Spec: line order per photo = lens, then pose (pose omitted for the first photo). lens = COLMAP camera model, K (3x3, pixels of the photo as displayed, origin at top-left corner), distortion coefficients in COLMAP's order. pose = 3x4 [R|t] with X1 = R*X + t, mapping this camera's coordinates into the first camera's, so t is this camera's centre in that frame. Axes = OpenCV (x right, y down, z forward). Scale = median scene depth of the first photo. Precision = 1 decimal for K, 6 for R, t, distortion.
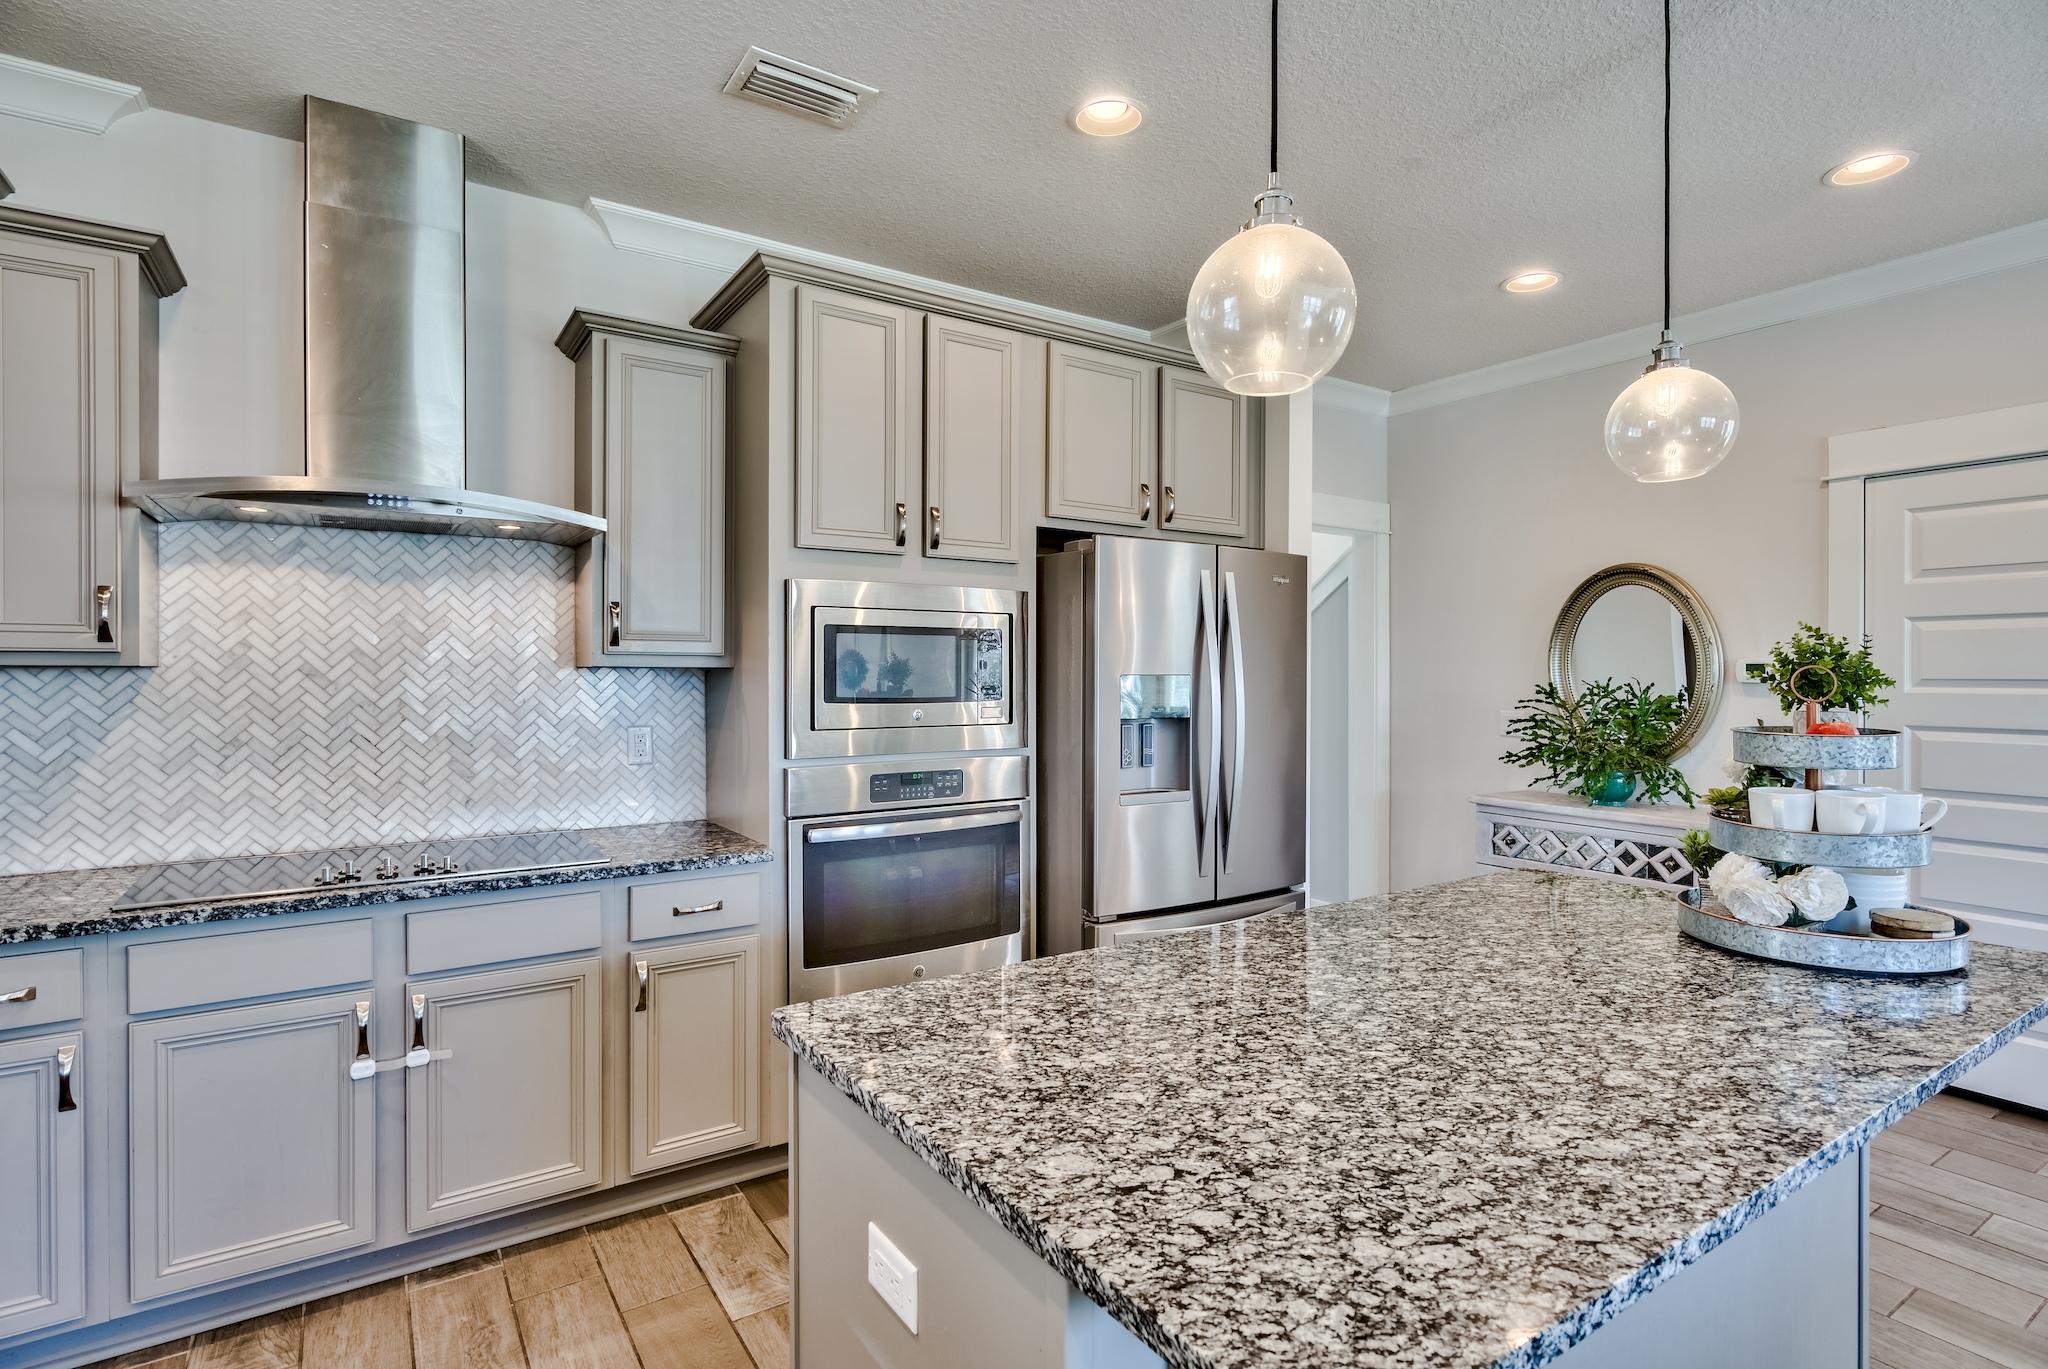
lens RADIAL K [[992.4, 0, 984.2], [0, 992.4, 677.4], [0, 0, 1]] dist [0.000306, -0.000259]
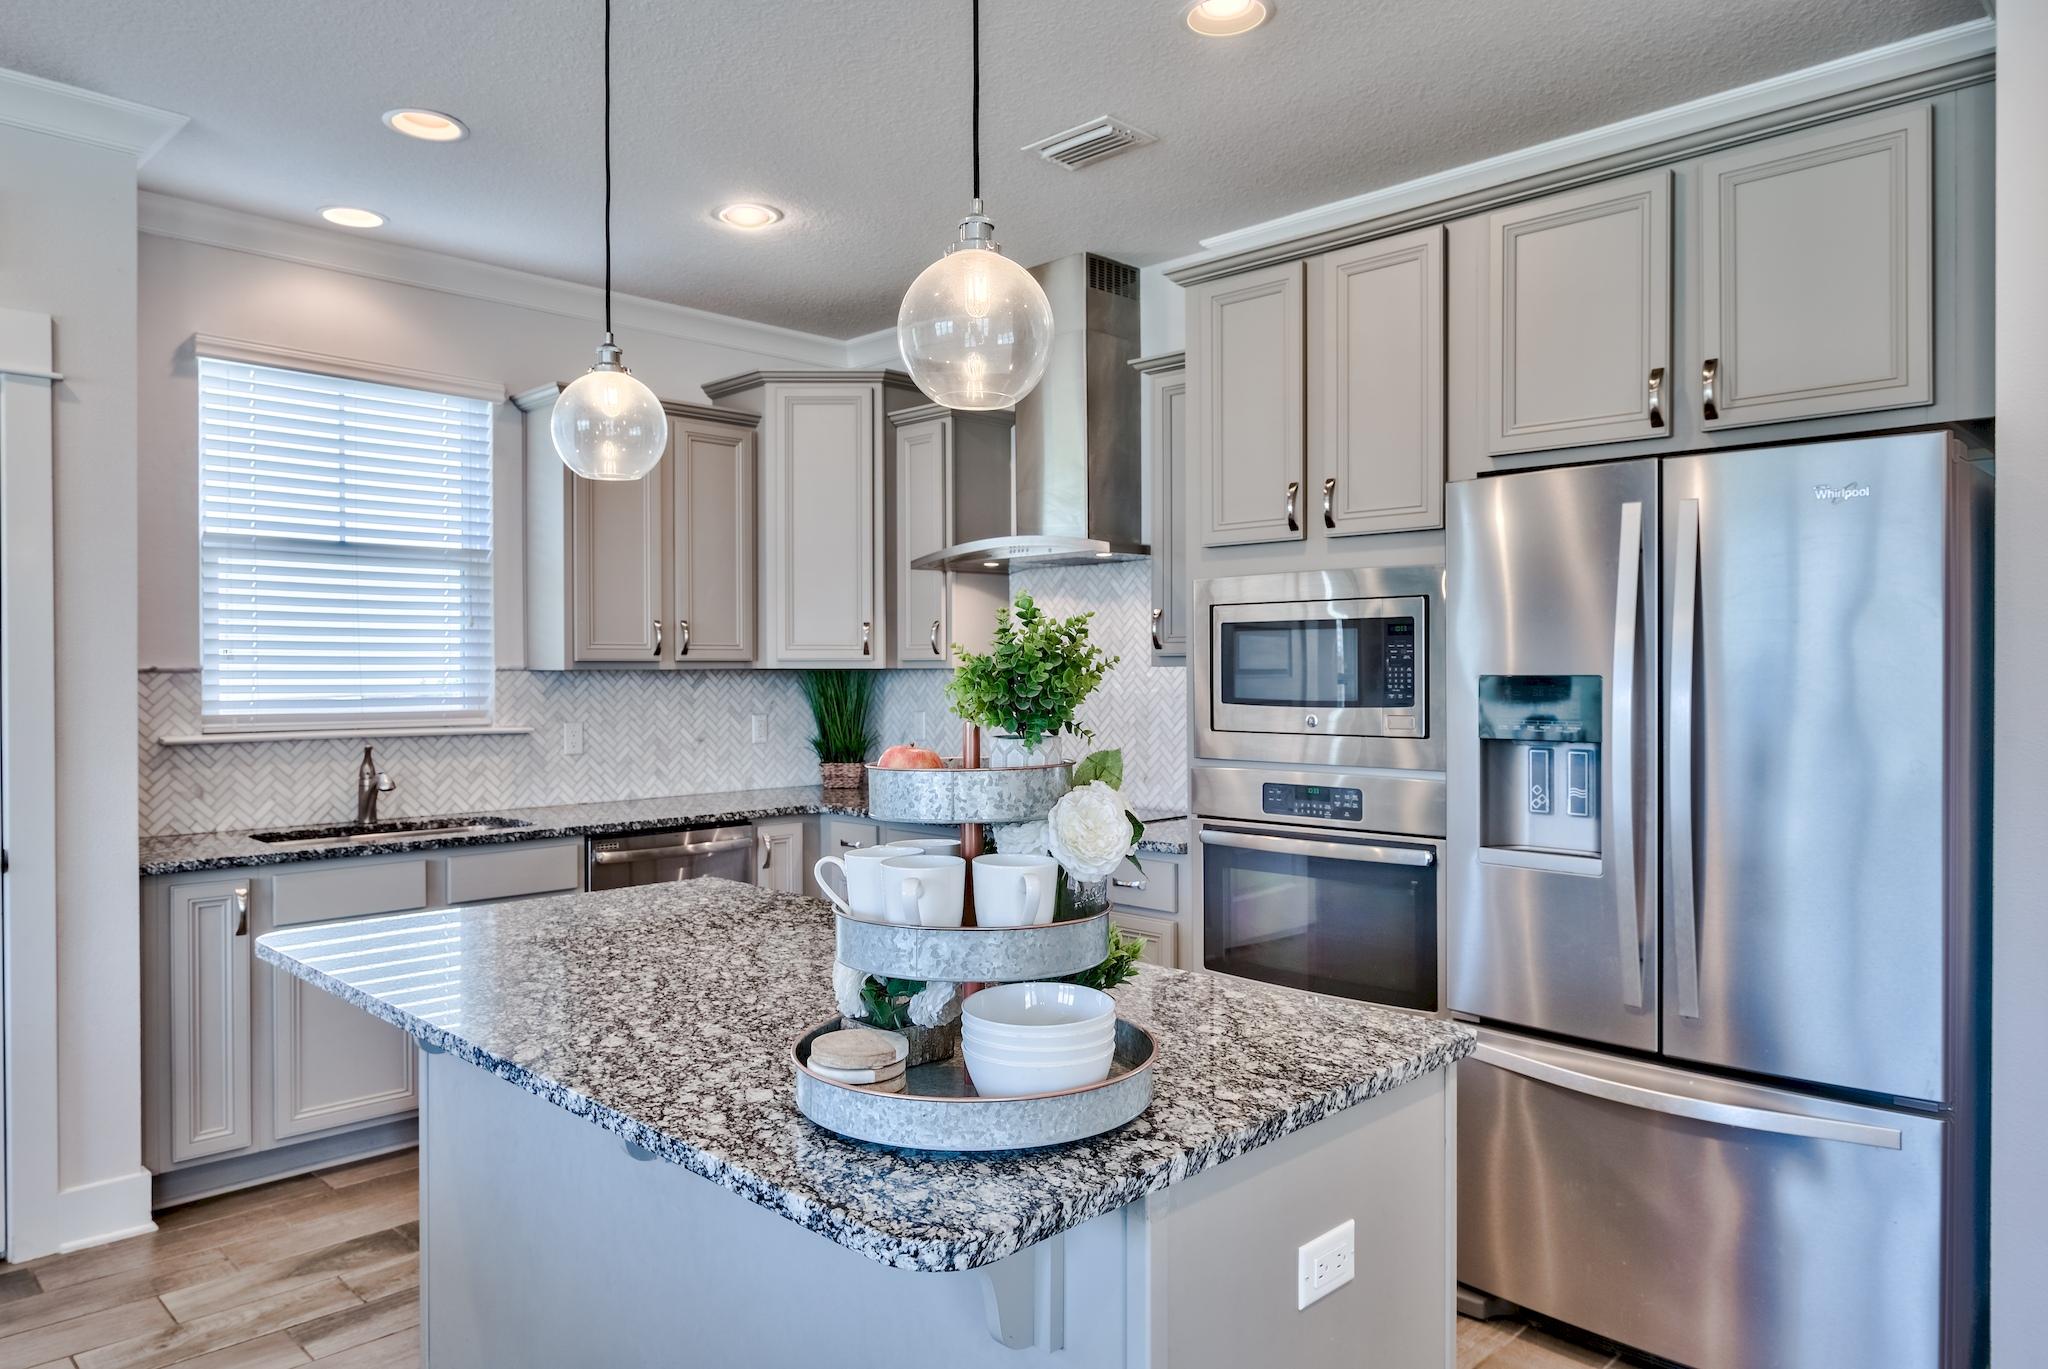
lens RADIAL K [[1326.2, 0, 1051.5], [0, 1326.2, 670.9], [0, 0, 1]] dist [0.002804, -0.000092]
pose [[0.226006, -0.001952, -0.974124, 1.000365], [-0.001899, 0.999995, -0.002445, -0.001859], [0.974124, 0.002403, 0.226001, 0.509925]]
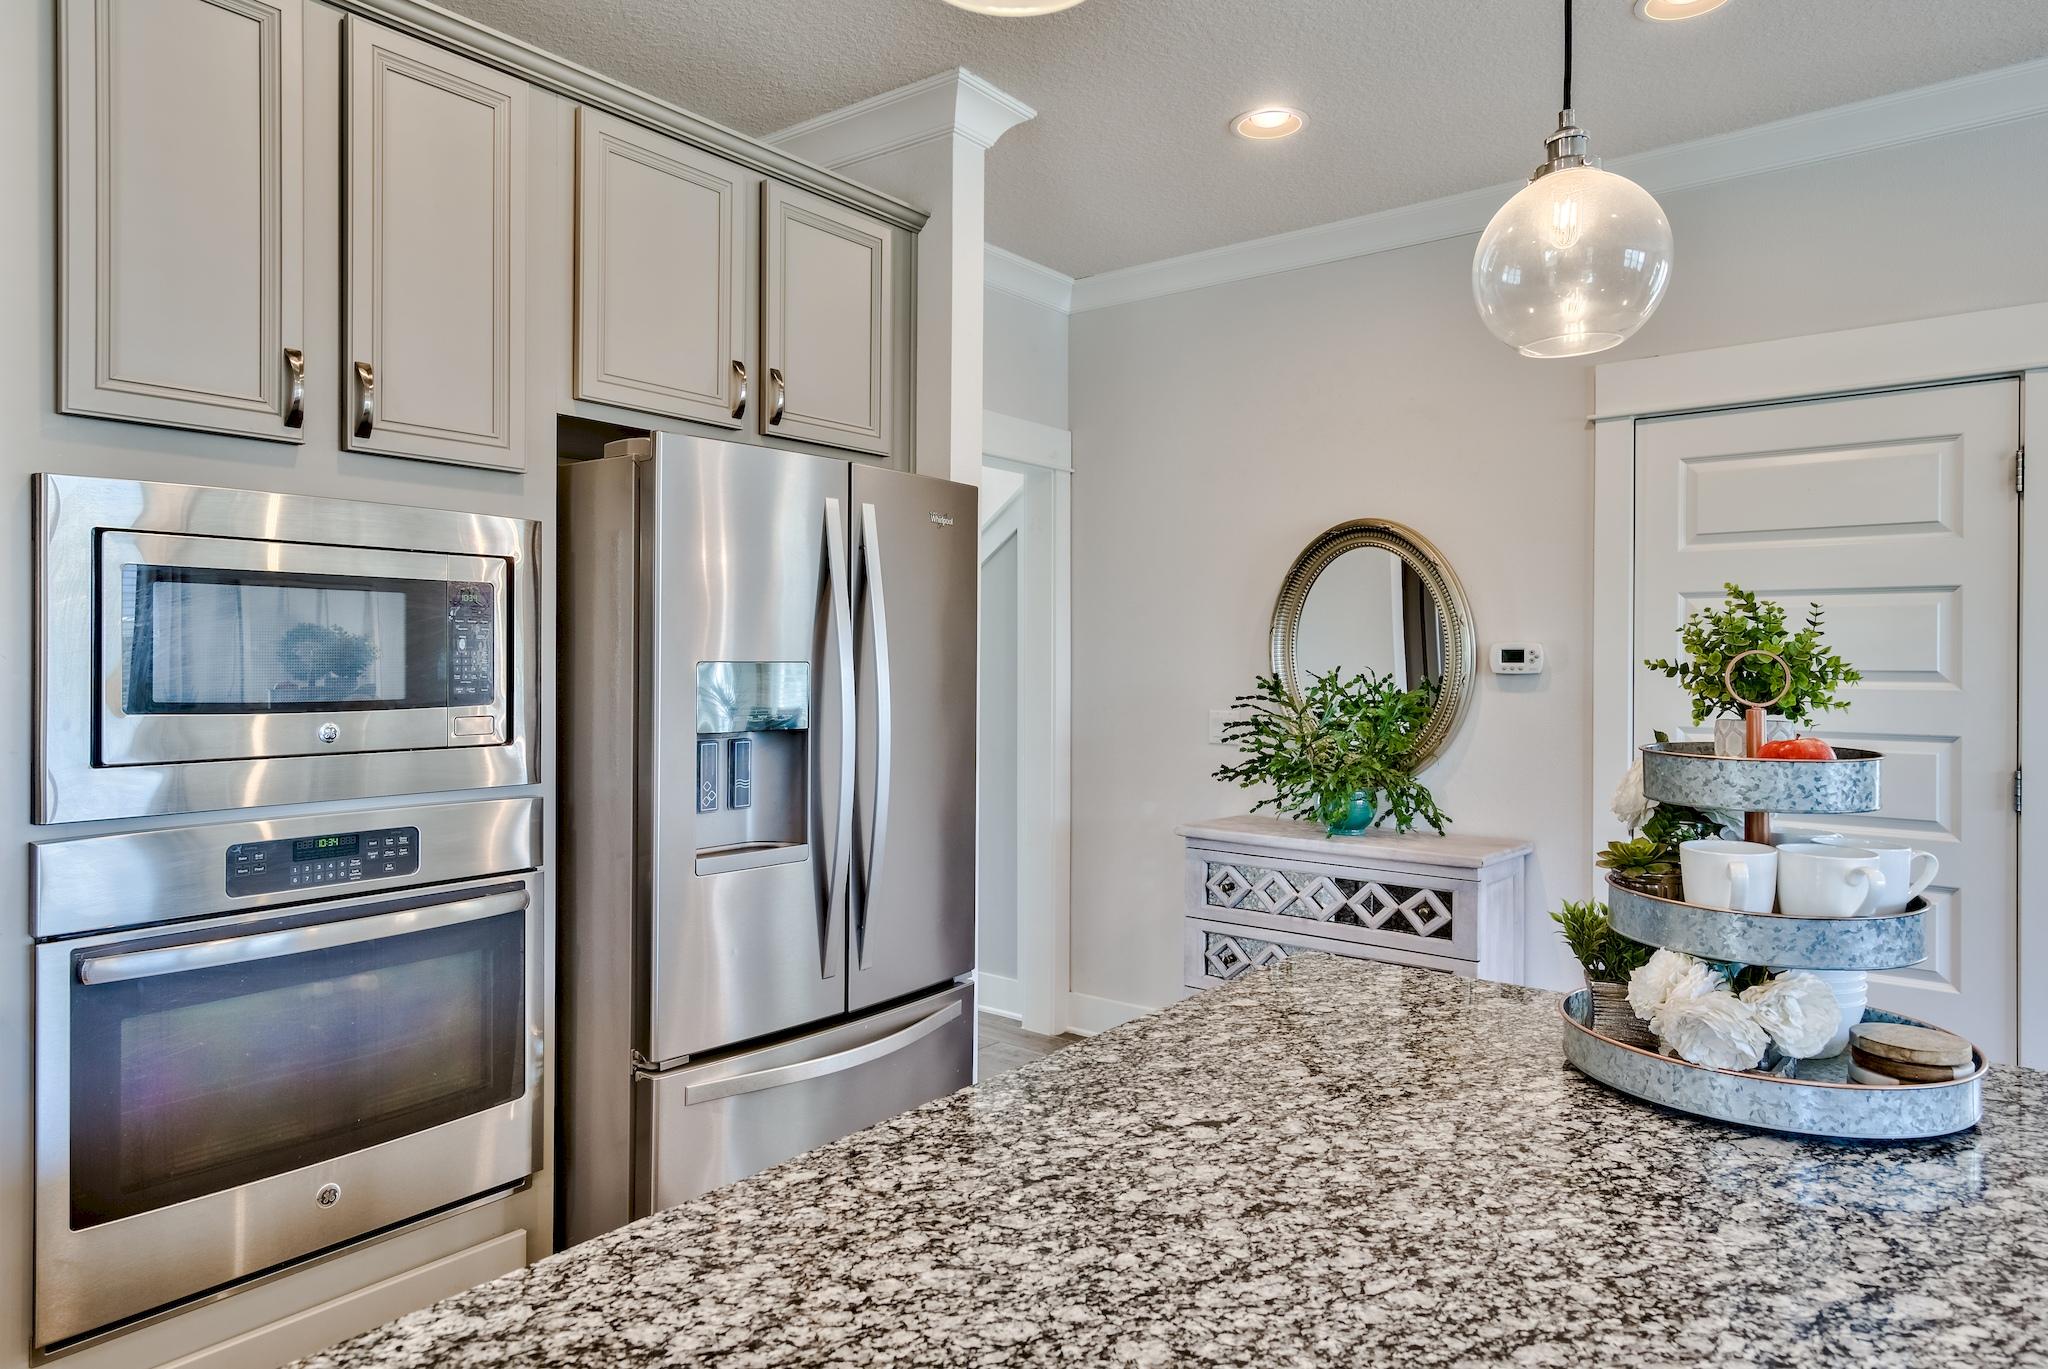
lens RADIAL K [[1272.8, 0, 922.1], [0, 1272.8, 662.9], [0, 0, 1]] dist [0.016856, -0.000841]
pose [[0.955845, 0.002167, 0.293863, 0.040293], [-0.001757, 0.999997, -0.001658, -0.000811], [-0.293866, 0.001069, 0.955846, 0.214204]]
